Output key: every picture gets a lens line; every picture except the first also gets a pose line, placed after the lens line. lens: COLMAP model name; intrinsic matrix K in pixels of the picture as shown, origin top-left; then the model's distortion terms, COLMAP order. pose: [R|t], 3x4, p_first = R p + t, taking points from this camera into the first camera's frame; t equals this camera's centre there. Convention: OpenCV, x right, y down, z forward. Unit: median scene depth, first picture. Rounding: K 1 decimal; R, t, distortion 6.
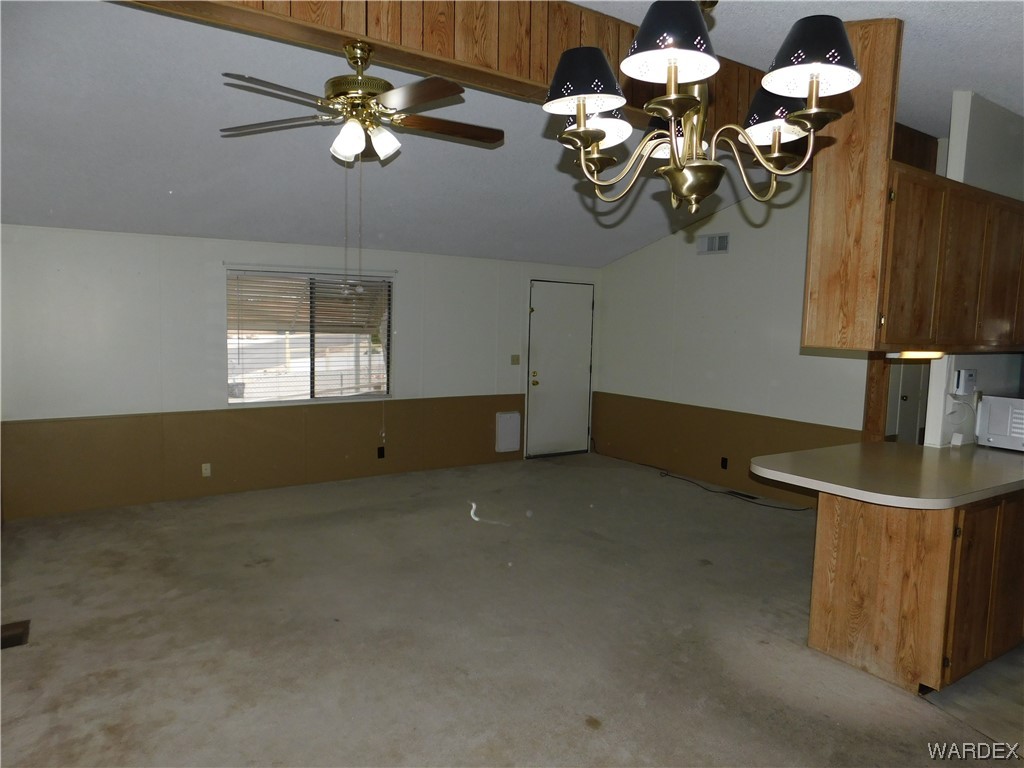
lens RADIAL K [[677.9, 0, 512.0], [0, 677.9, 384.0], [0, 0, 1]] dist [-0.074014, 0.061671]
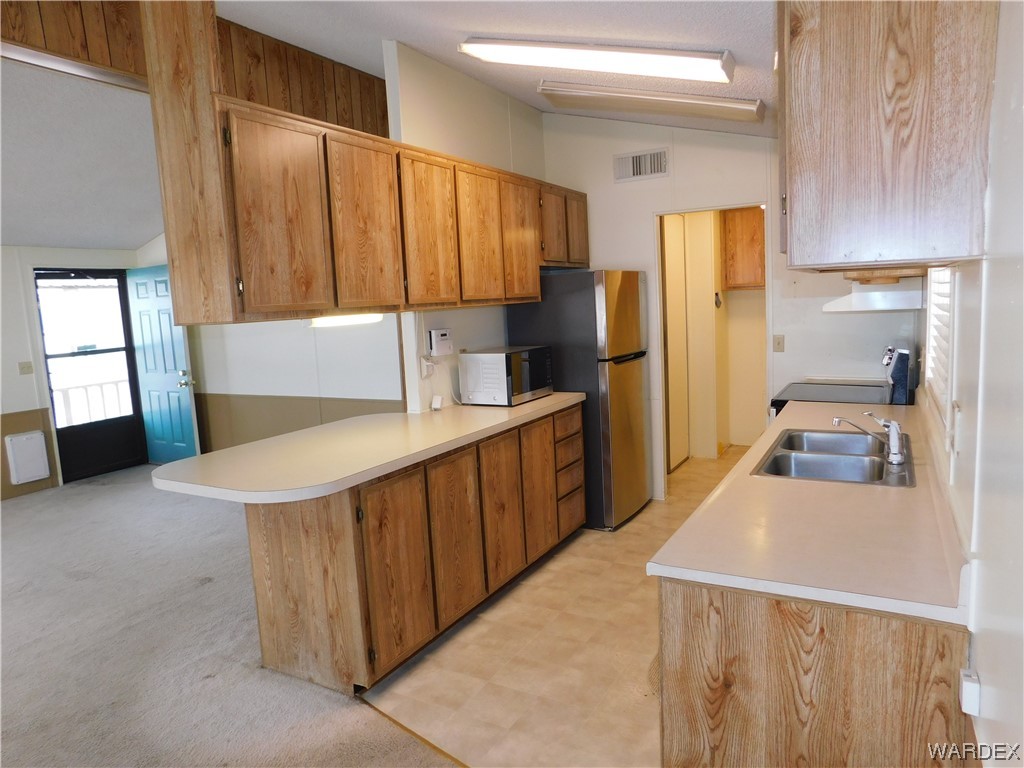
lens RADIAL K [[677.9, 0, 512.0], [0, 677.9, 384.0], [0, 0, 1]] dist [-0.074014, 0.061671]
pose [[0.887723, -0.129941, 0.441660, 0.449883], [0.117112, 0.991520, 0.056326, 0.018650], [-0.445234, 0.001722, 0.895413, 0.083844]]
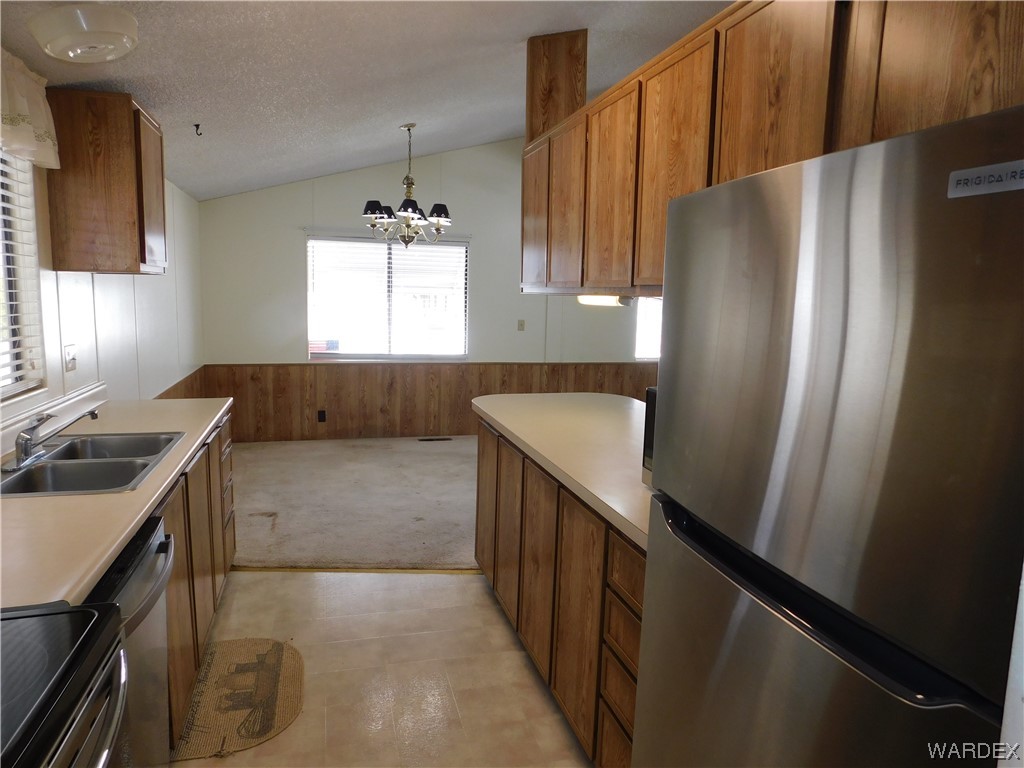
lens RADIAL K [[677.3, 0, 510.7], [0, 677.3, 383.2], [0, 0, 1]] dist [-0.072291, 0.057906]
pose [[-0.309322, 0.091221, -0.946572, 1.749505], [-0.117123, 0.984155, 0.133117, -0.048624], [0.943717, 0.152041, -0.293737, 1.337675]]
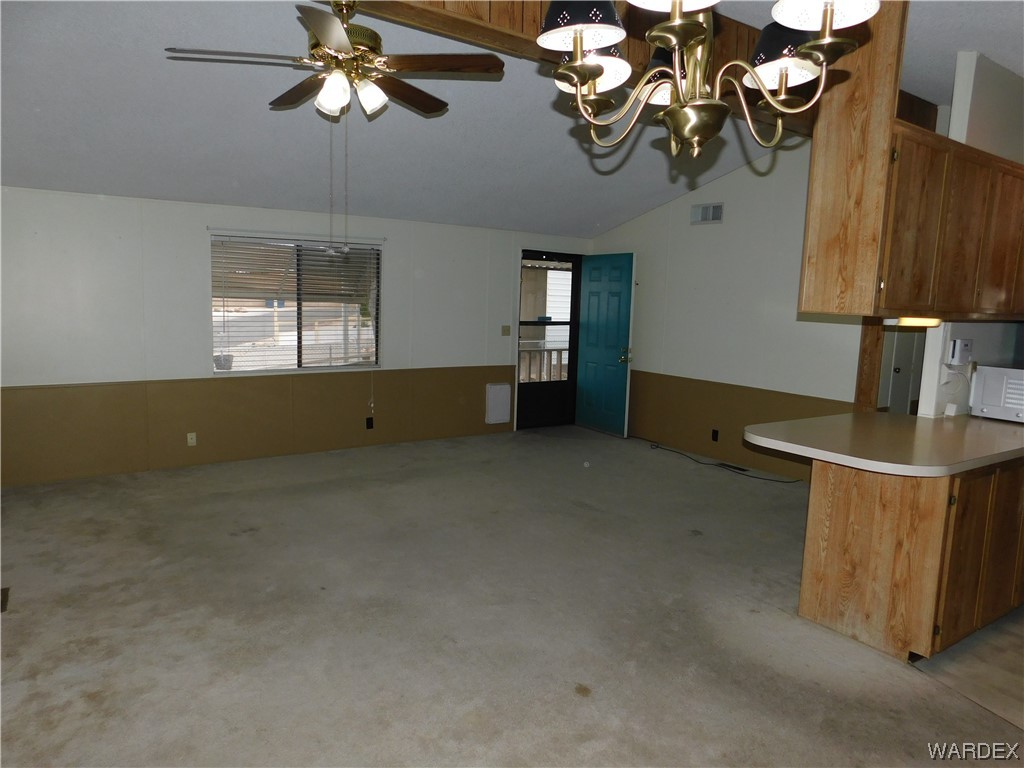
lens RADIAL K [[677.3, 0, 510.7], [0, 677.3, 383.2], [0, 0, 1]] dist [-0.072291, 0.057906]
pose [[0.999904, 0.005249, 0.012862, -0.000275], [-0.005700, 0.999360, 0.035315, 0.016681], [-0.012669, -0.035385, 0.999293, 0.025367]]
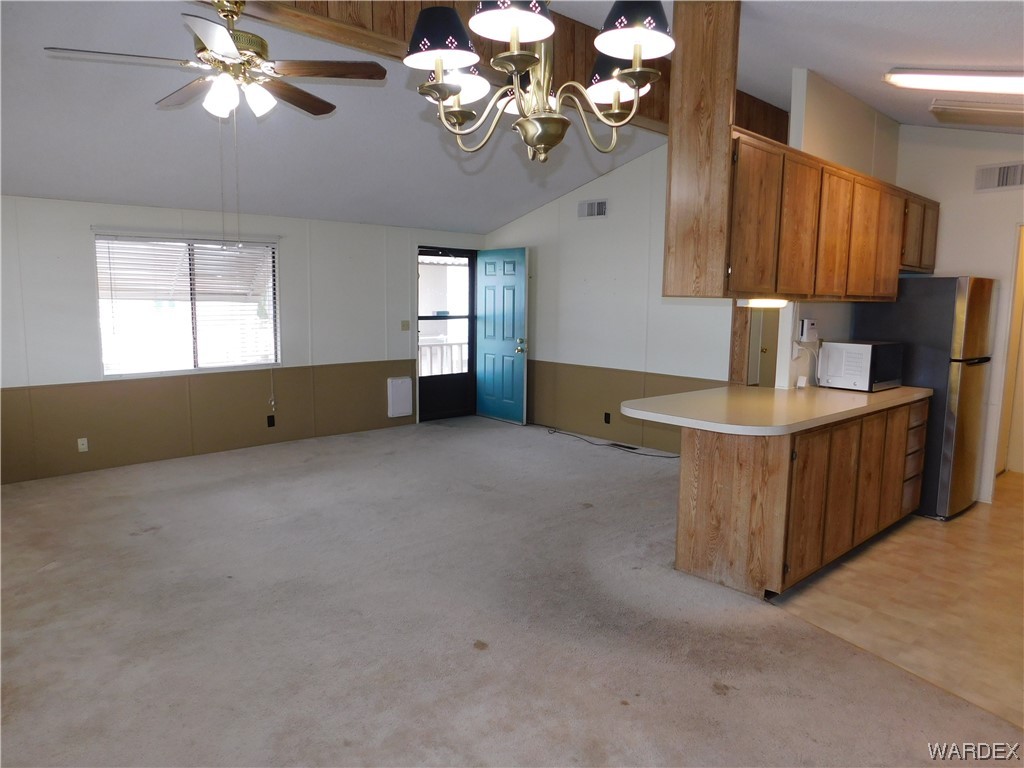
lens RADIAL K [[677.9, 0, 512.0], [0, 677.9, 384.0], [0, 0, 1]] dist [-0.074014, 0.061671]
pose [[0.987905, -0.033165, 0.151474, 0.018624], [0.027090, 0.998751, 0.041995, 0.035671], [-0.152677, -0.037383, 0.987569, -0.060676]]
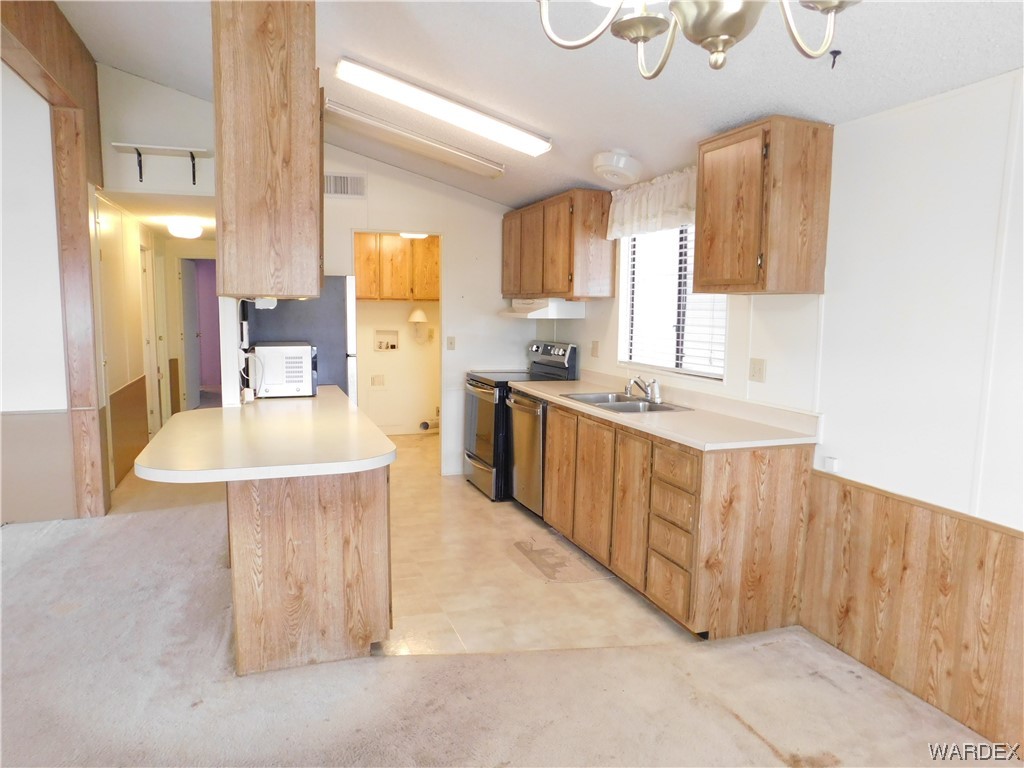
lens RADIAL K [[677.3, 0, 510.7], [0, 677.3, 383.2], [0, 0, 1]] dist [-0.072291, 0.057906]
pose [[0.235774, -0.134716, 0.962425, -0.222747], [0.079802, 0.989684, 0.118982, -0.023669], [-0.968526, 0.048750, 0.244092, 0.536802]]
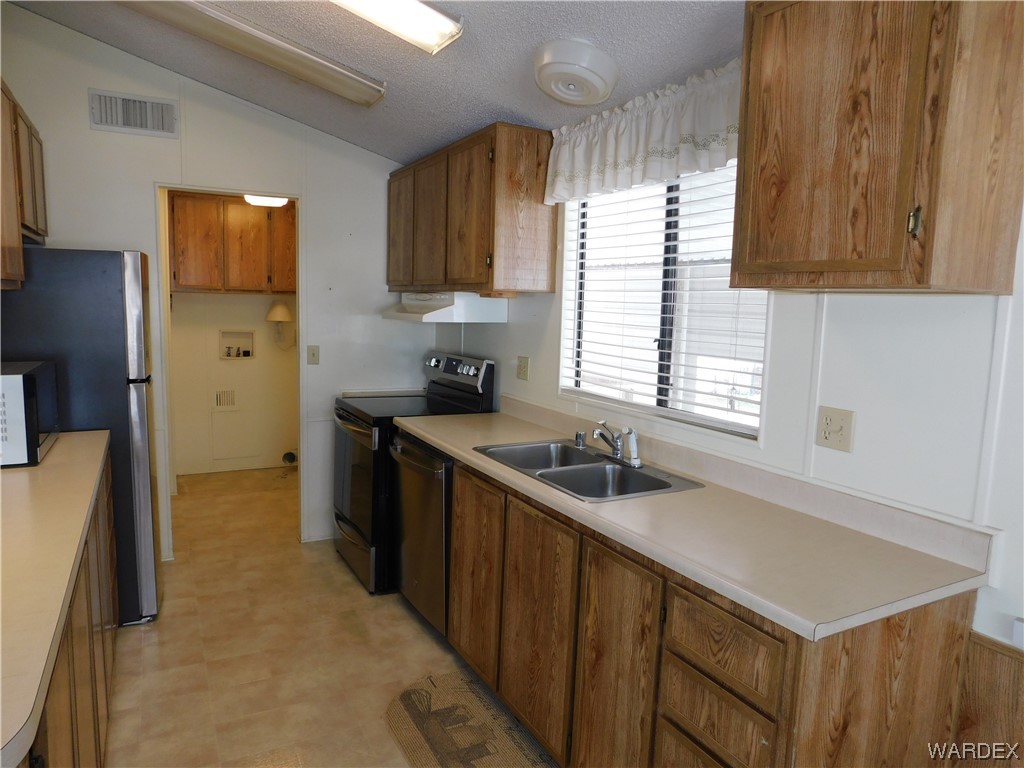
lens RADIAL K [[677.3, 0, 510.7], [0, 677.3, 383.2], [0, 0, 1]] dist [-0.072291, 0.057906]
pose [[0.092826, -0.144124, 0.985196, 0.341575], [0.062433, 0.988364, 0.138705, -0.026332], [-0.993723, 0.048633, 0.100743, 0.649678]]
